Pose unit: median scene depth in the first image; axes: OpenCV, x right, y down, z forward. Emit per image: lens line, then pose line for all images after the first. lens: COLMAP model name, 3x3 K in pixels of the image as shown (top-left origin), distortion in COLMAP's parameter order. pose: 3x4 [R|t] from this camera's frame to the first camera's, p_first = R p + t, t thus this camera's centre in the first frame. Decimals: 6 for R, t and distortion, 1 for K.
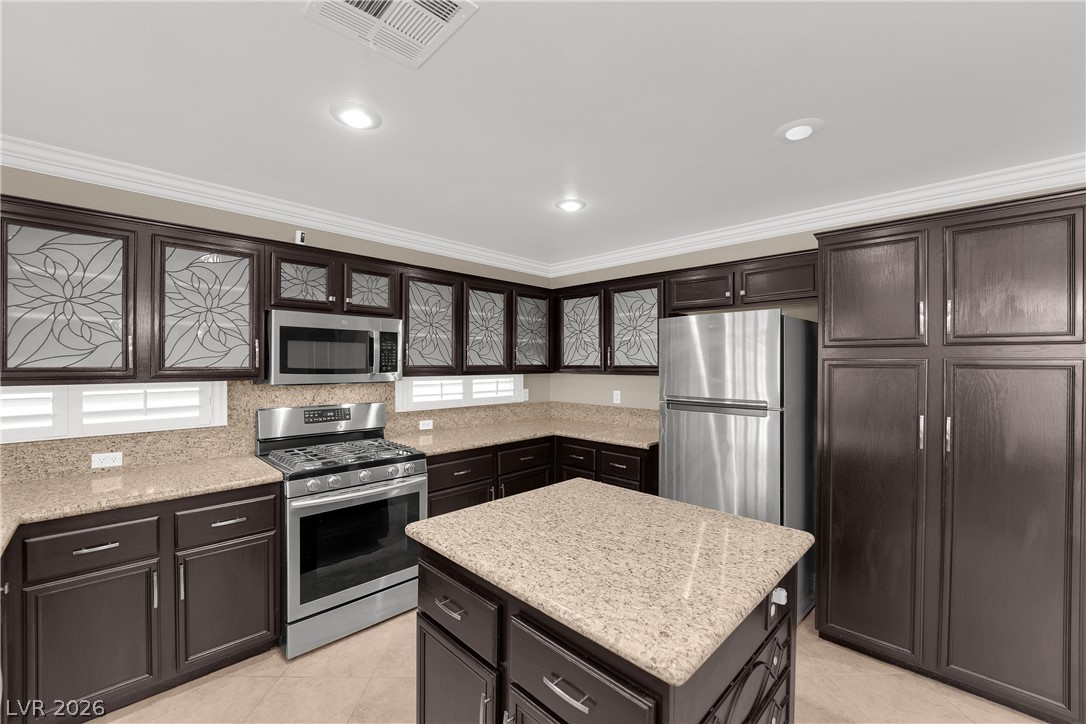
lens RADIAL K [[440.9, 0, 540.1], [0, 440.9, 365.6], [0, 0, 1]] dist [-0.009601, -0.000457]
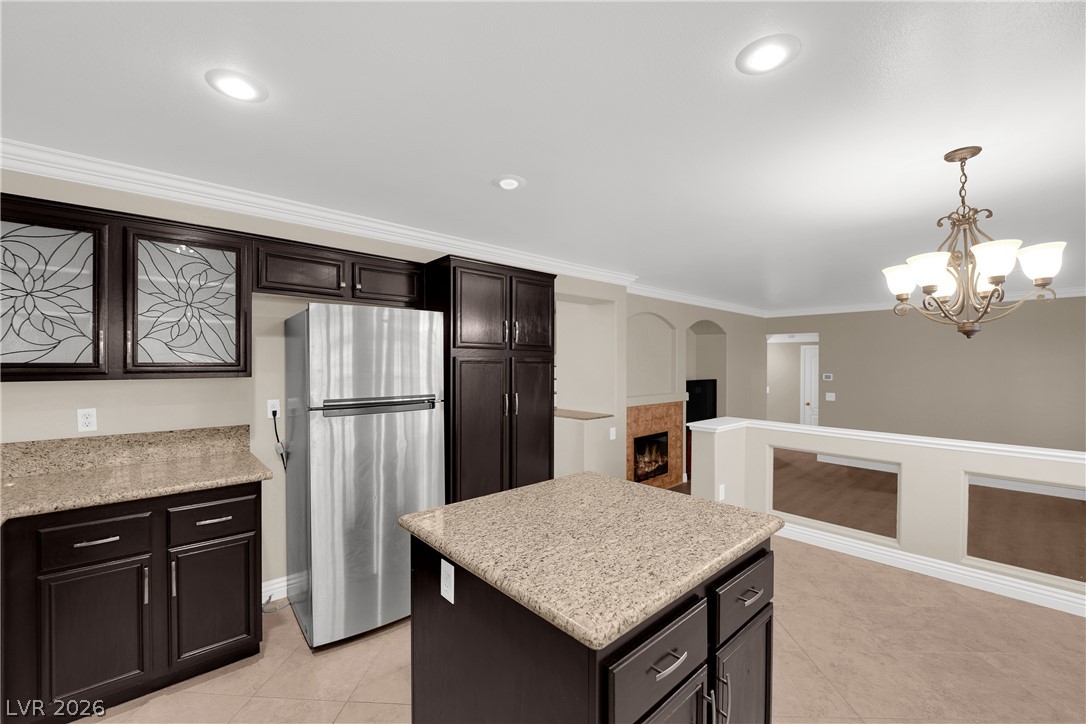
lens RADIAL K [[440.9, 0, 537.2], [0, 440.9, 360.3], [0, 0, 1]] dist [-0.009601, -0.000457]
pose [[0.051679, 0.003265, 0.998658, -0.542857], [0.004083, 0.999986, -0.003481, 0.000336], [-0.998655, 0.004258, 0.051665, 0.640177]]
